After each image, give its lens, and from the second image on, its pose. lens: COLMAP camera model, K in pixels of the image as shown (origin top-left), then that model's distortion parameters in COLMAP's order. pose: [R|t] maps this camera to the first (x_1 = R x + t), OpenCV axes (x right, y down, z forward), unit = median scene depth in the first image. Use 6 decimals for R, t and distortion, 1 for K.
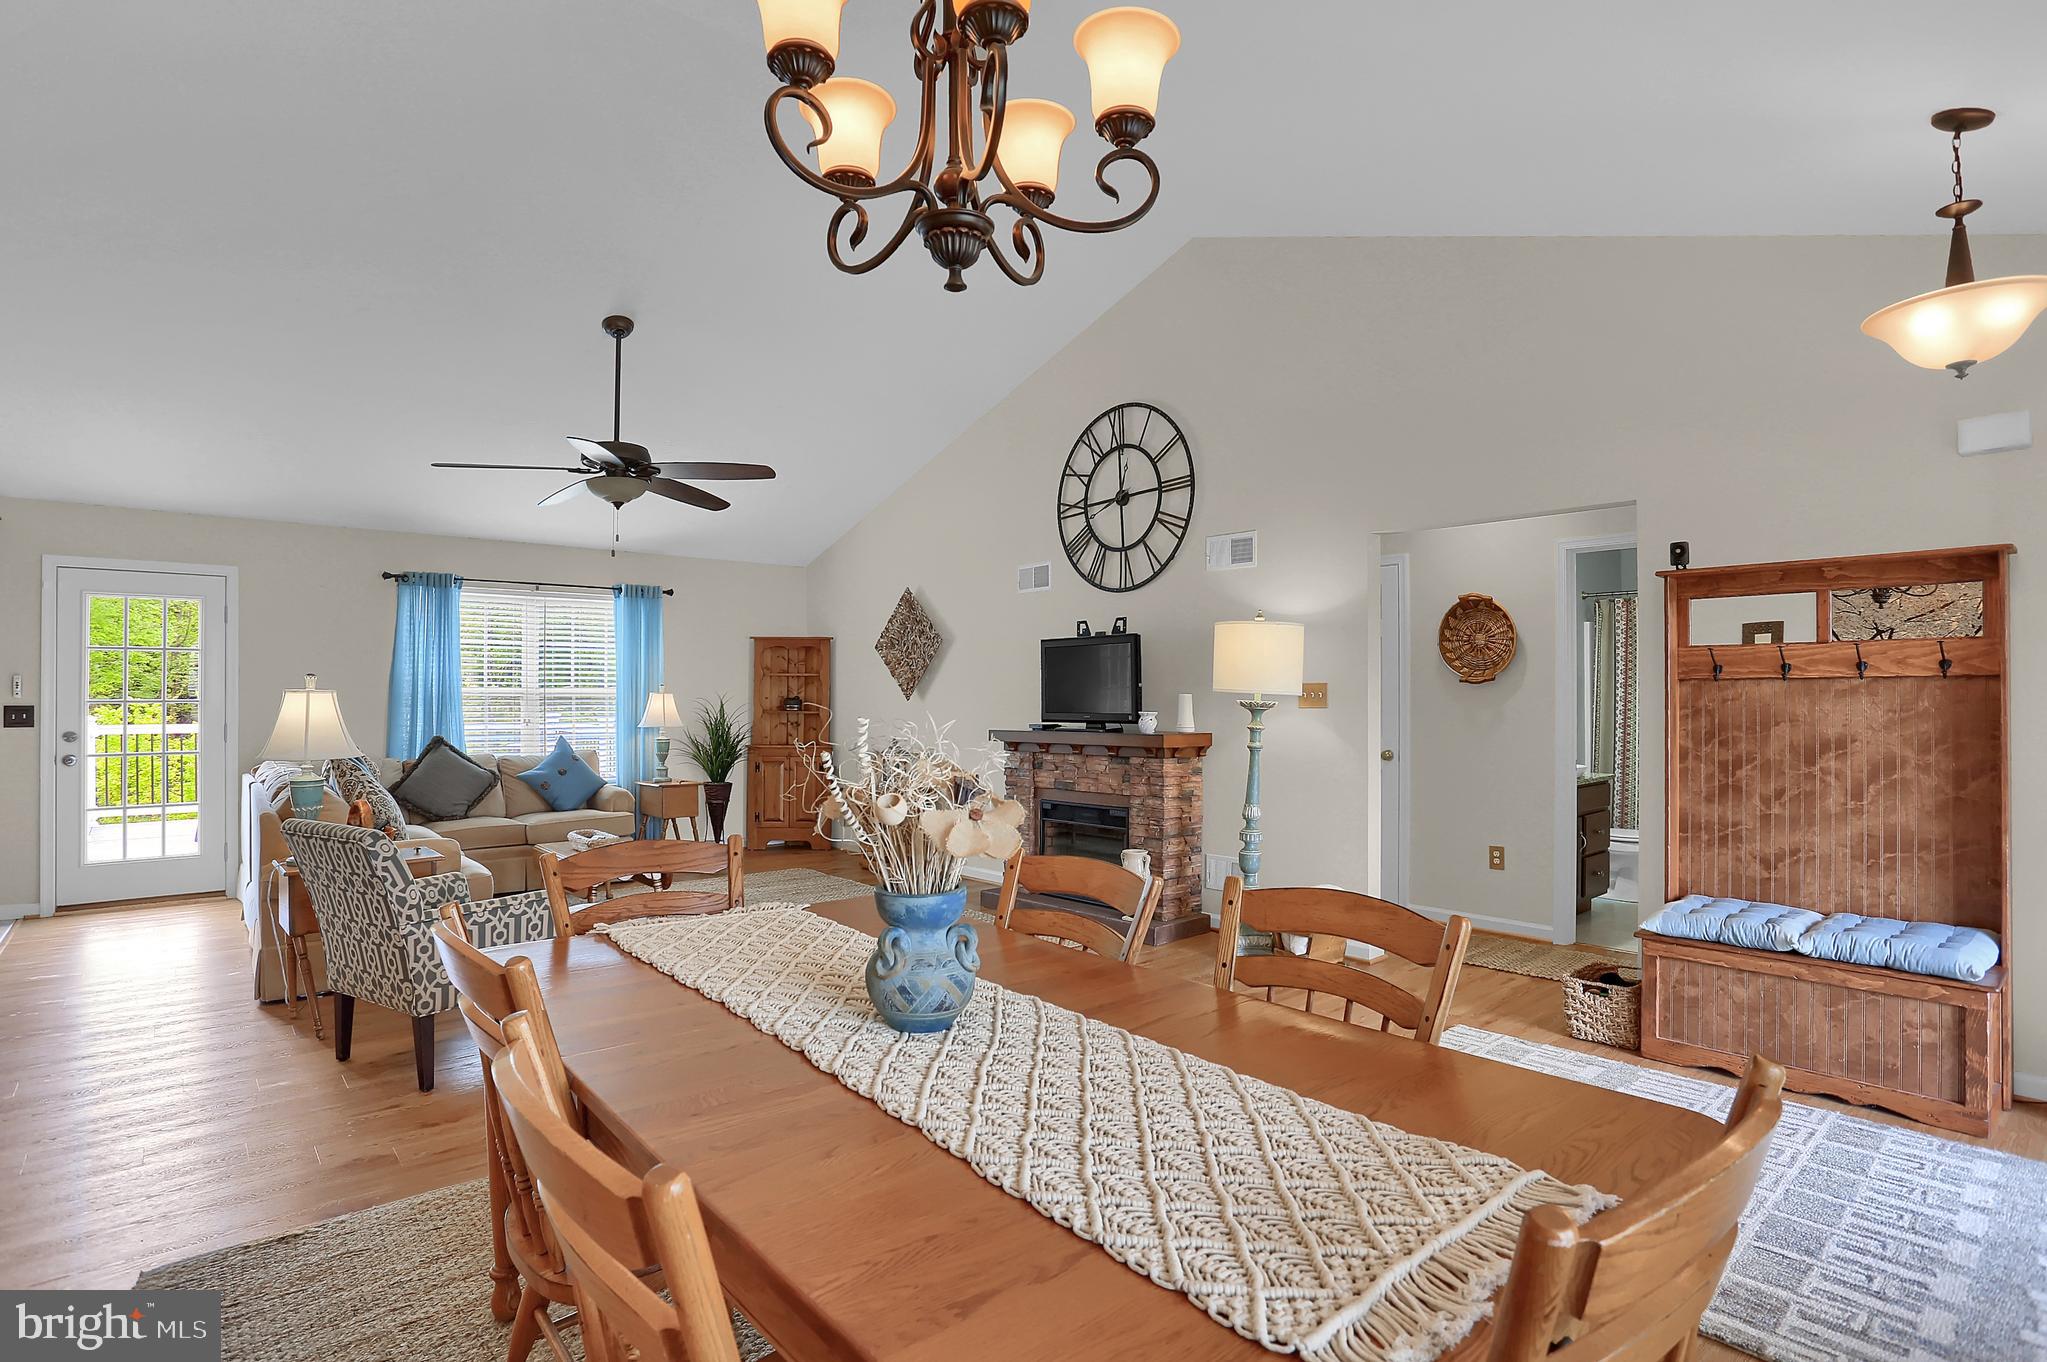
lens RADIAL K [[1026.2, 0, 1023.5], [0, 1026.2, 681.0], [0, 0, 1]] dist [-0.082168, 0.043427]
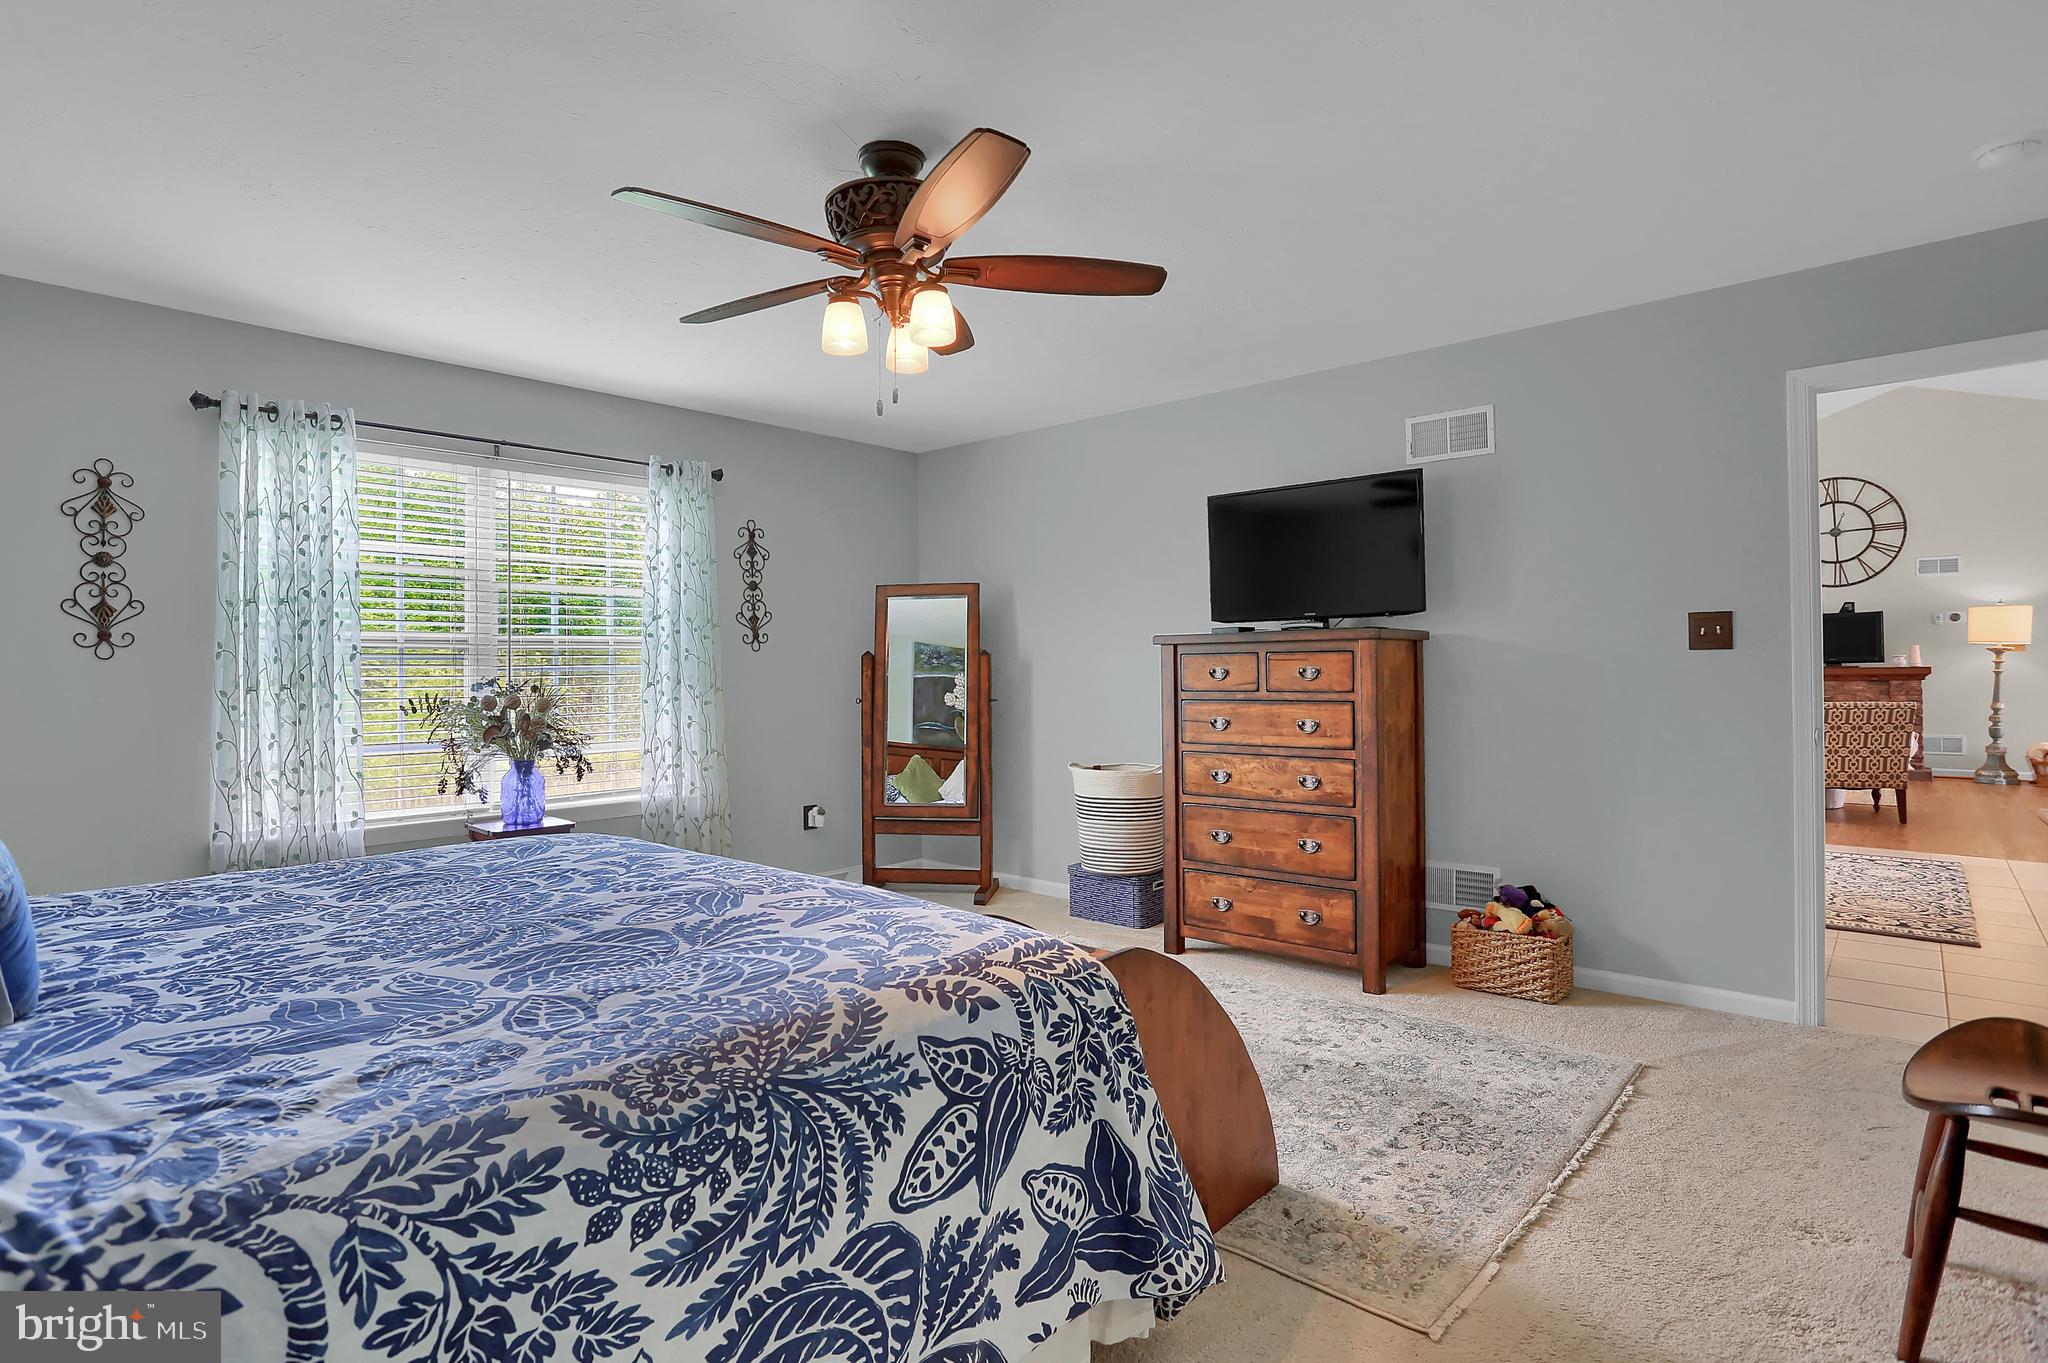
lens RADIAL K [[1040.6, 0, 1018.7], [0, 1040.6, 653.5], [0, 0, 1]] dist [-0.076411, 0.039213]
pose [[0.991175, -0.005125, 0.132461, -1.490524], [0.005159, 0.999987, 0.000087, 0.017467], [-0.132459, 0.000597, 0.991188, -0.492118]]
